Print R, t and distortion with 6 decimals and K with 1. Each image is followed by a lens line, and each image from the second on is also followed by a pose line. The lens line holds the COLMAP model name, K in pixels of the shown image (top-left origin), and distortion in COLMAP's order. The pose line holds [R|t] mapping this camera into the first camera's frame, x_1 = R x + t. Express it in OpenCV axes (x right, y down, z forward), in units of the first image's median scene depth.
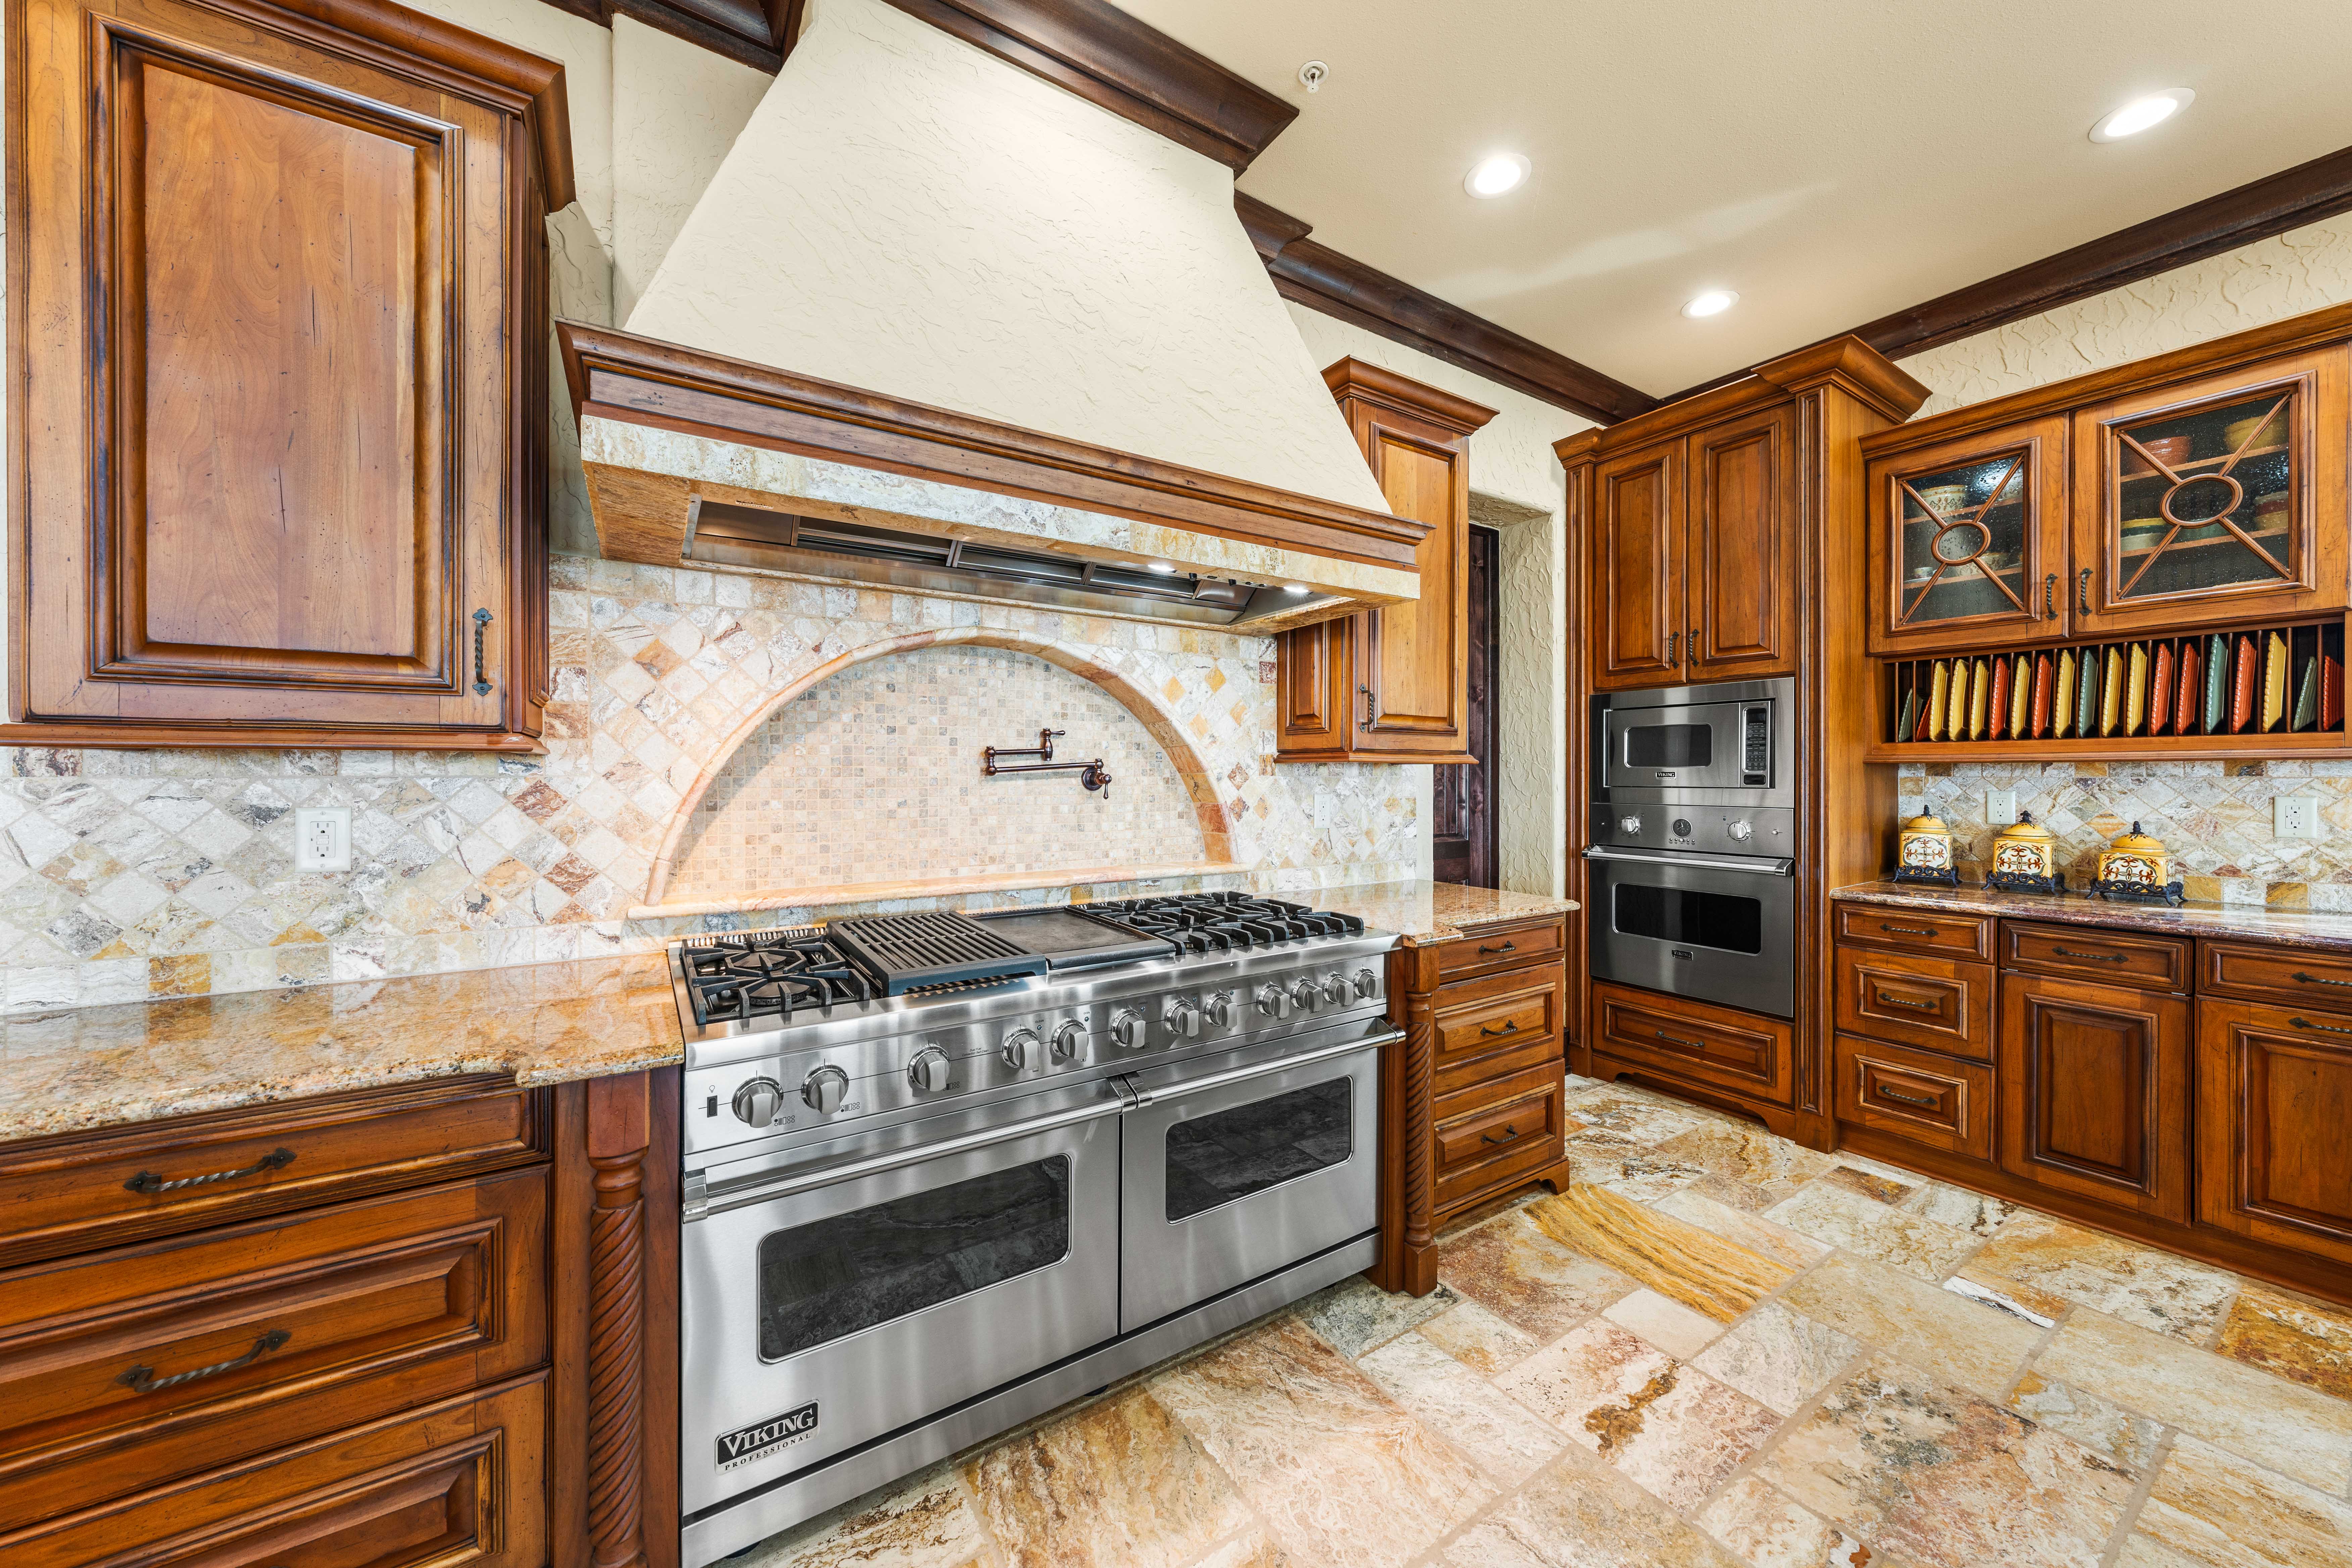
lens RADIAL K [[854.7, 0, 1181.7], [0, 854.7, 782.6], [0, 0, 1]] dist [0.008784, -0.000147]
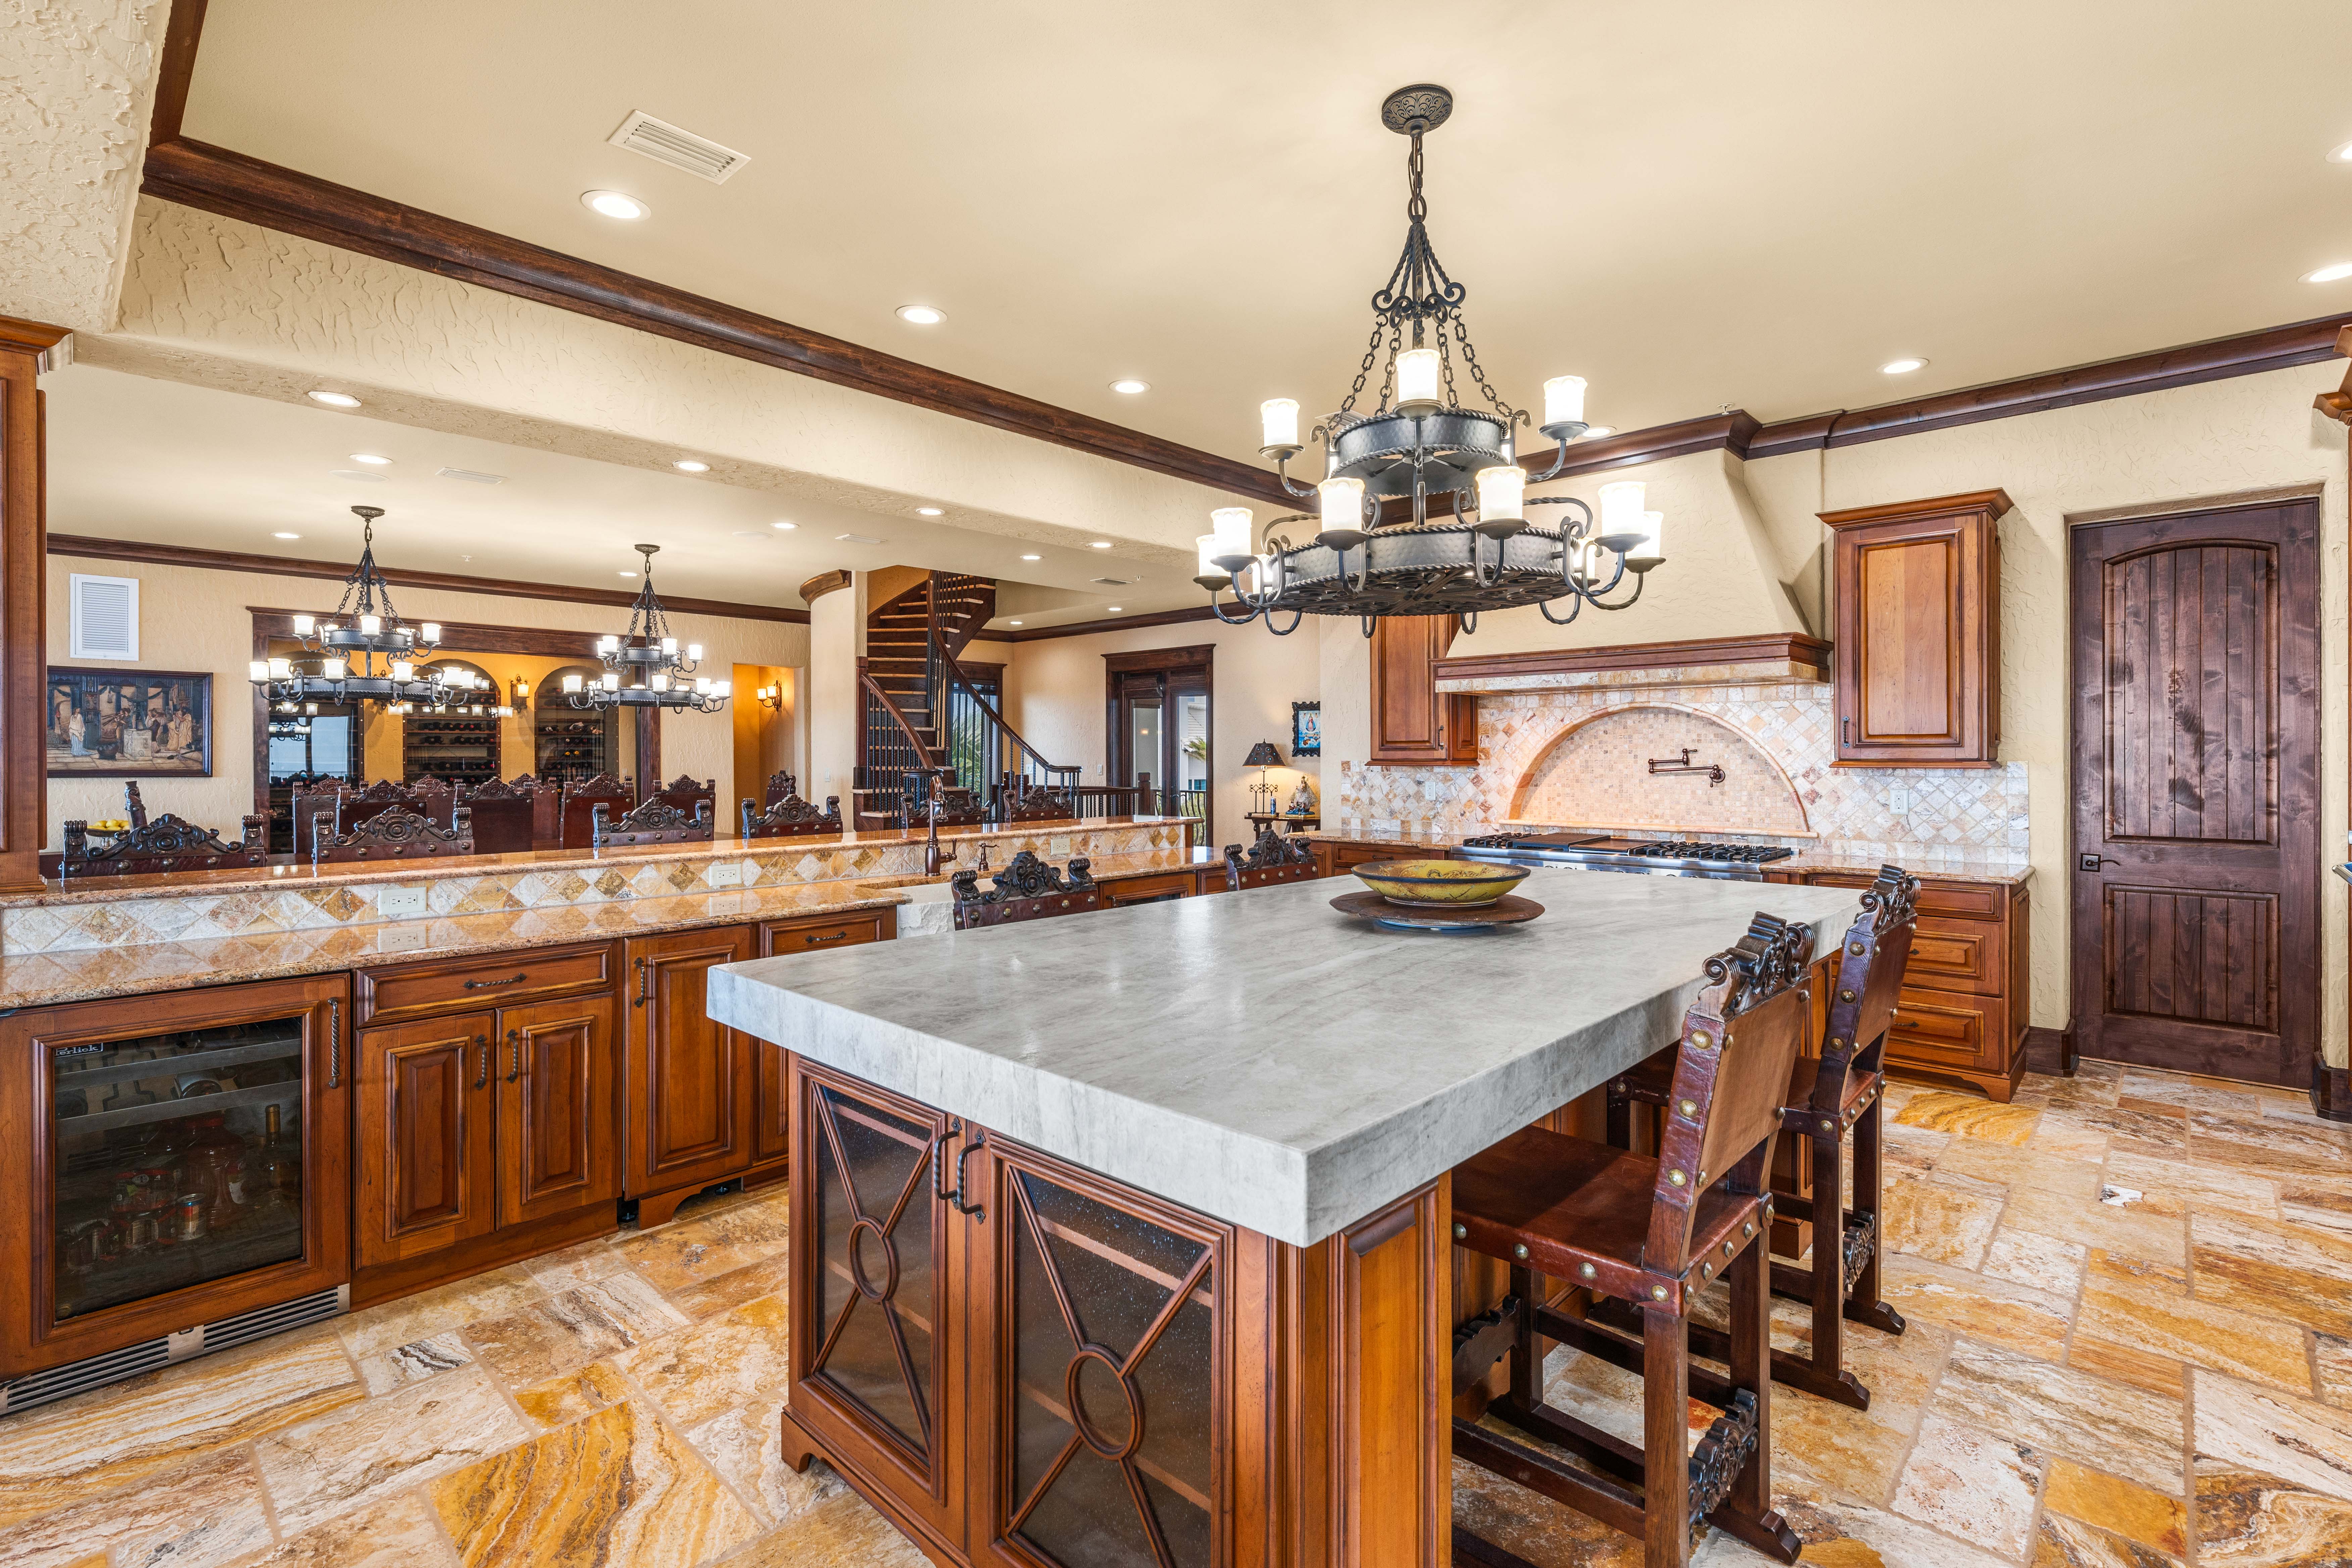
lens RADIAL K [[1055.6, 0, 1173.9], [0, 1055.6, 760.8], [0, 0, 1]] dist [-0.015735, -0.000203]
pose [[0.238187, 0.004044, -0.971211, 2.143268], [-0.003712, 0.999988, 0.003254, -0.046834], [0.971212, 0.002830, 0.238199, -0.747520]]
